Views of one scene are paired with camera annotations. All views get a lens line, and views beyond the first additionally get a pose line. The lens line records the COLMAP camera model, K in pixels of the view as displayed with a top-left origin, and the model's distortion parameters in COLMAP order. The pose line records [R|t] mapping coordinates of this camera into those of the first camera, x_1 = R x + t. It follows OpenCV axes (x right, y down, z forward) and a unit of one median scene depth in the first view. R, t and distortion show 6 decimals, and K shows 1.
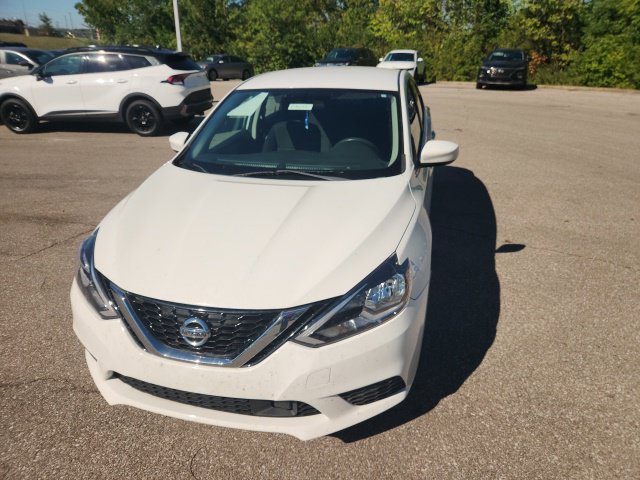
lens RADIAL K [[427.6, 0, 324.8], [0, 427.6, 242.4], [0, 0, 1]] dist [0.068013, -0.061090]
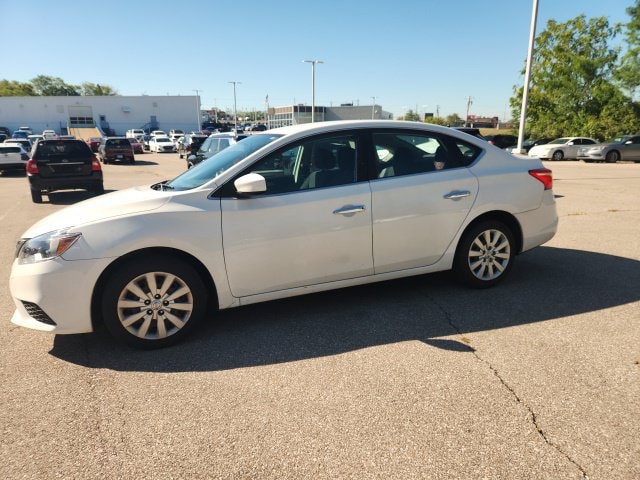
lens RADIAL K [[427.6, 0, 315.2], [0, 427.6, 242.6], [0, 0, 1]] dist [0.068013, -0.061090]
pose [[0.577561, 0.164450, -0.799612, 0.377137], [-0.307829, 0.951066, -0.026746, -0.027749], [0.756085, 0.261591, 0.599921, 0.158459]]
